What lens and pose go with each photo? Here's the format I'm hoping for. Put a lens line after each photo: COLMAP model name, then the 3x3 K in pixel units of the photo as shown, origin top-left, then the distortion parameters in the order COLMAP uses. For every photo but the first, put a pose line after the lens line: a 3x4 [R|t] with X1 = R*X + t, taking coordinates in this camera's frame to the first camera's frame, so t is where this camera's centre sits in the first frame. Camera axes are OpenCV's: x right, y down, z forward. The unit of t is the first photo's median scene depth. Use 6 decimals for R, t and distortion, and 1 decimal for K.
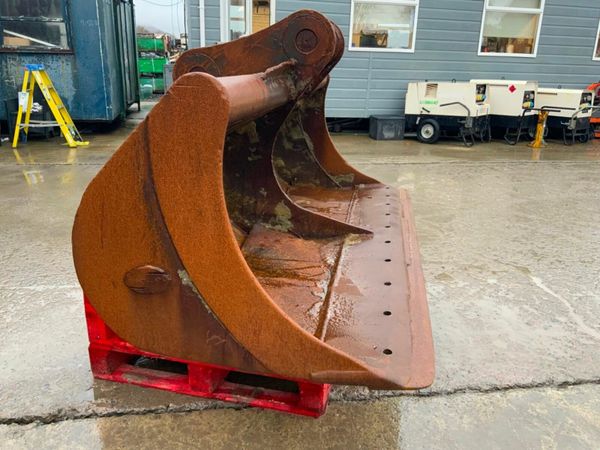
lens RADIAL K [[498.3, 0, 300.5], [0, 498.3, 226.6], [0, 0, 1]] dist [0.043895, -0.080715]
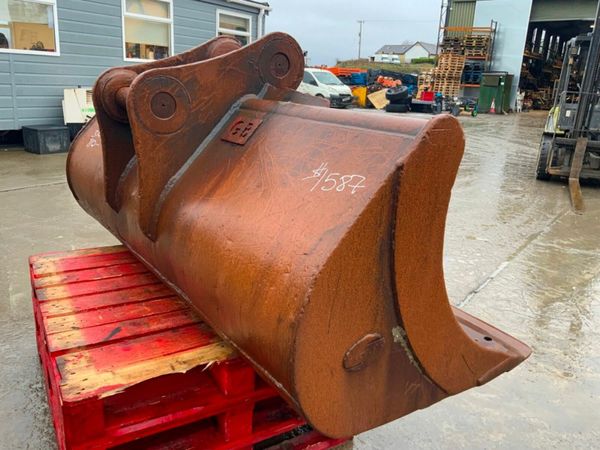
lens RADIAL K [[498.3, 0, 295.5], [0, 498.3, 225.9], [0, 0, 1]] dist [0.043895, -0.080715]
pose [[0.721109, -0.188900, 0.666572, -0.131422], [0.191123, 0.979018, 0.070684, -0.026916], [-0.665938, 0.076426, 0.742082, 0.060619]]
